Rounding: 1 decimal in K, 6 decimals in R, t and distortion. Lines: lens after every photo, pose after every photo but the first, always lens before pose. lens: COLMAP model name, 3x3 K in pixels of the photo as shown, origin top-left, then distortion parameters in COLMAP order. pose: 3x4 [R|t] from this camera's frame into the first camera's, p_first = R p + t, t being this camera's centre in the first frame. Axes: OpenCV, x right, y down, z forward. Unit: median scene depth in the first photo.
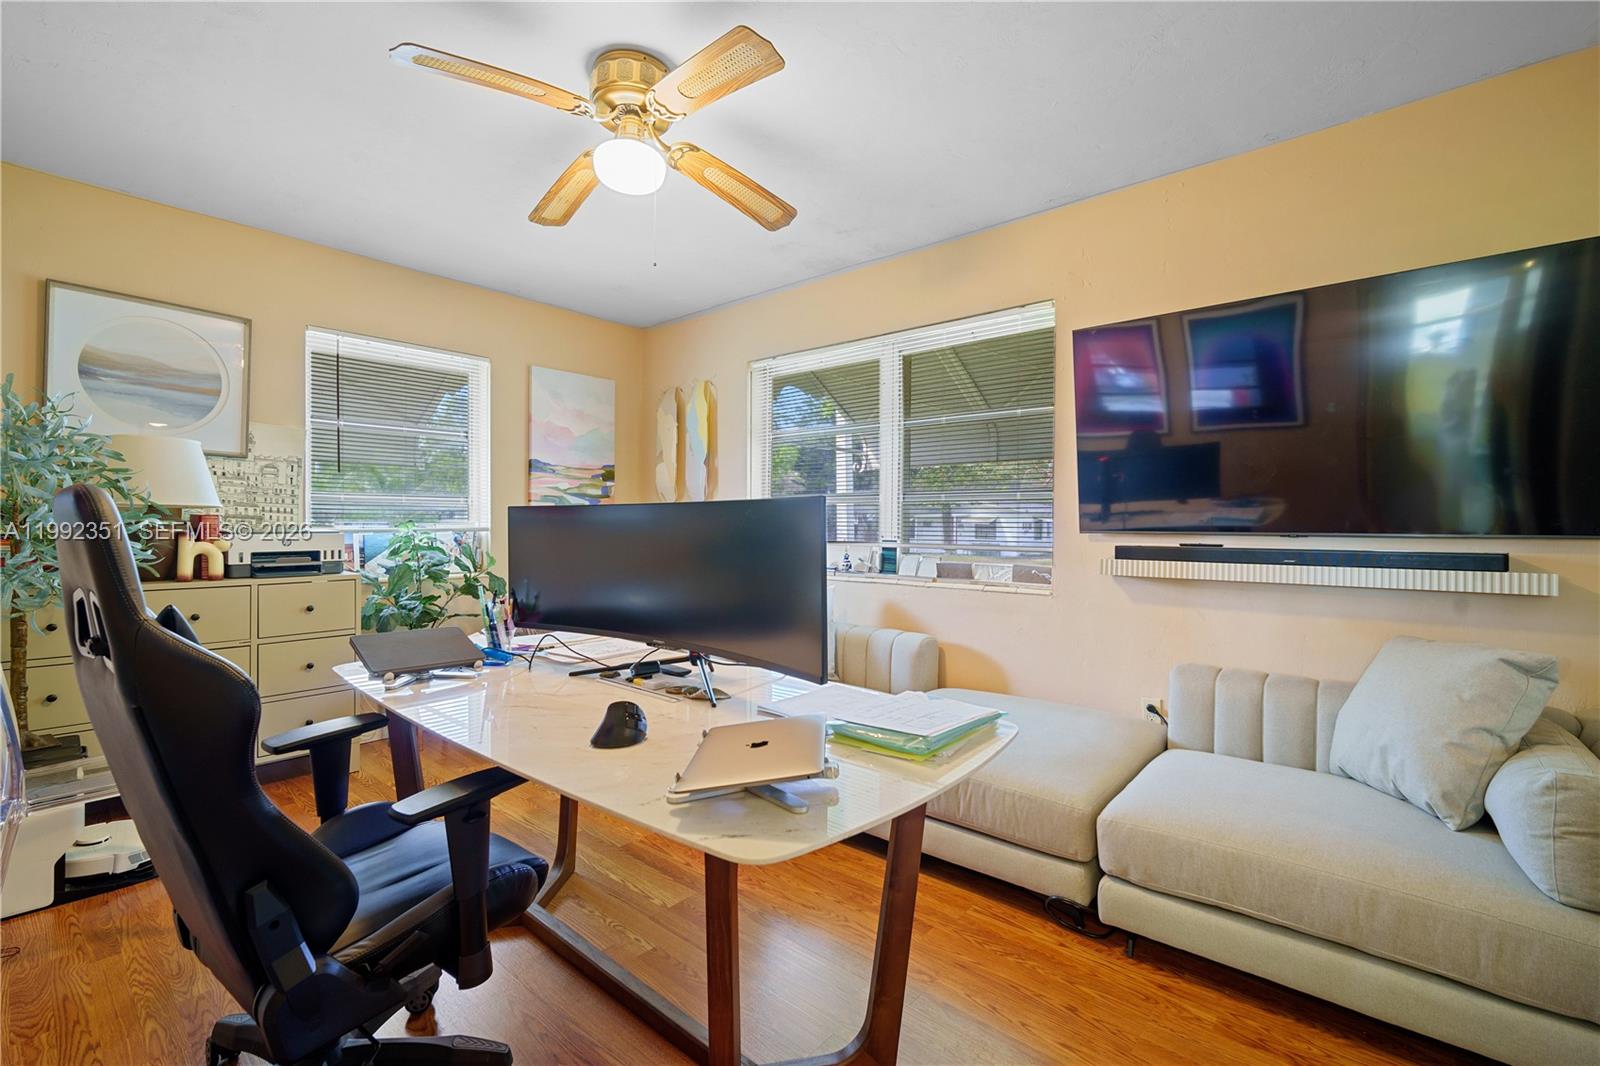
lens RADIAL K [[709.2, 0, 809.6], [0, 709.2, 525.1], [0, 0, 1]] dist [-0.003555, 0.001907]
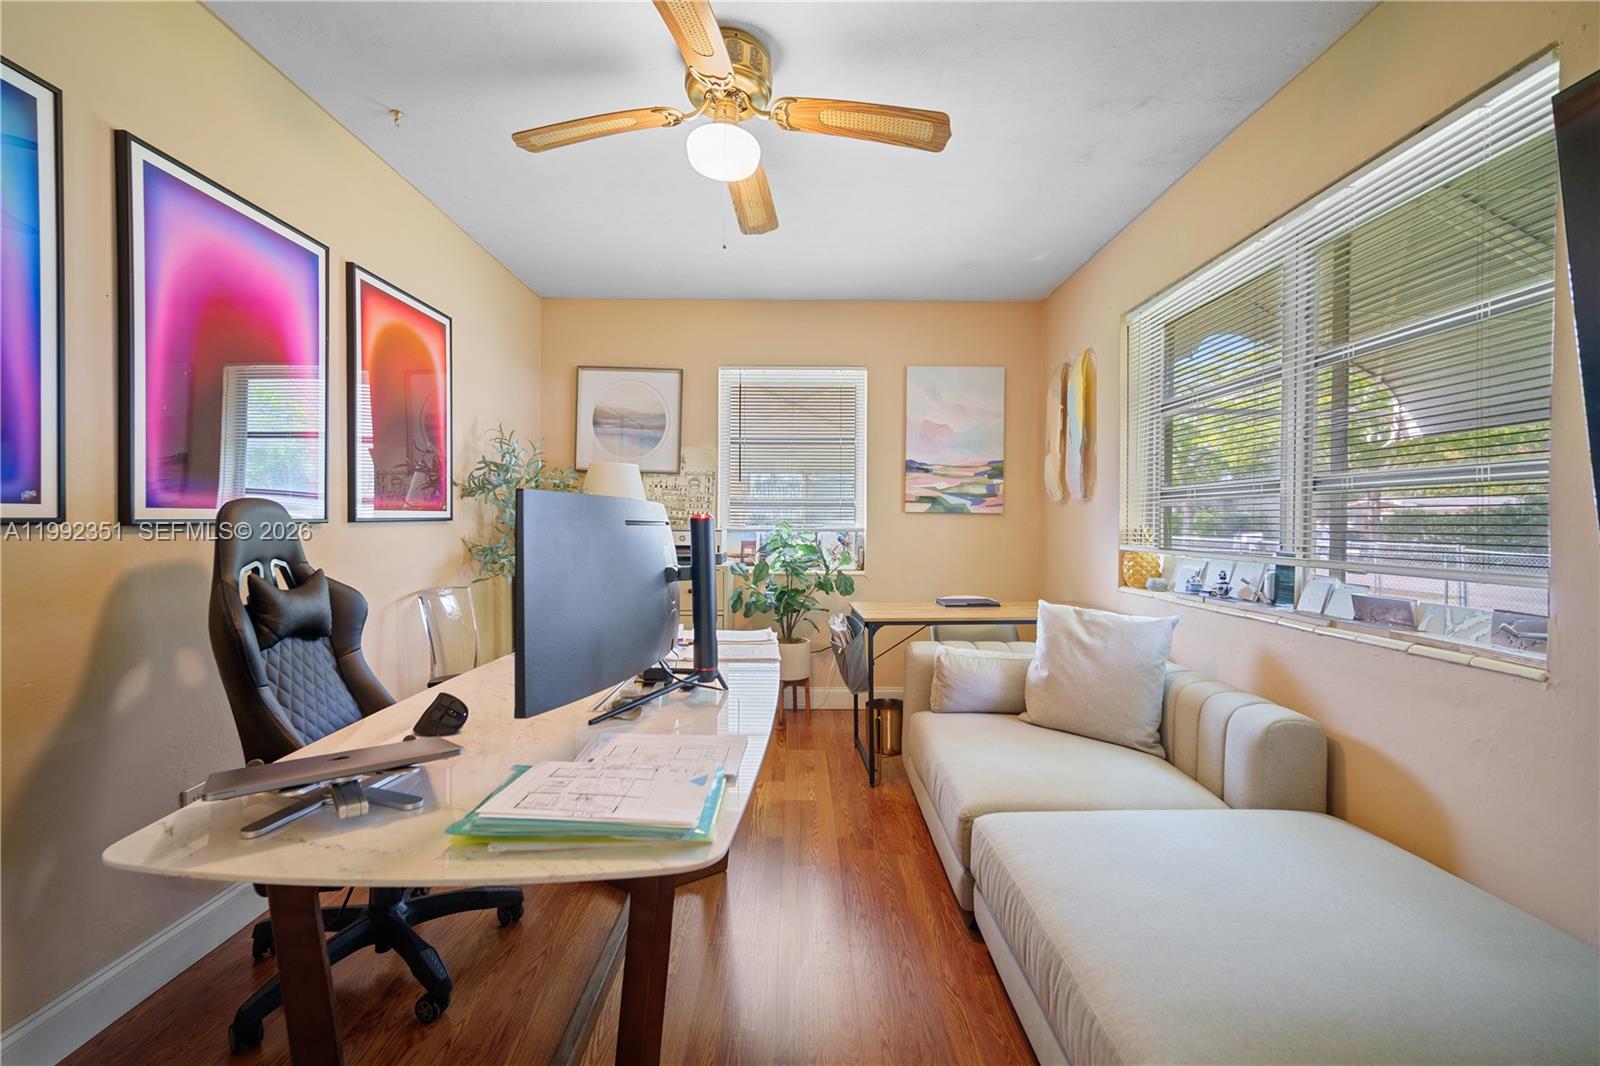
lens RADIAL K [[709.2, 0, 767.1], [0, 709.2, 521.3], [0, 0, 1]] dist [-0.003555, 0.001907]
pose [[0.636524, 0.000556, -0.771256, 0.303989], [-0.006823, 0.999965, -0.004910, -0.000514], [0.771226, 0.008388, 0.636506, 0.253142]]
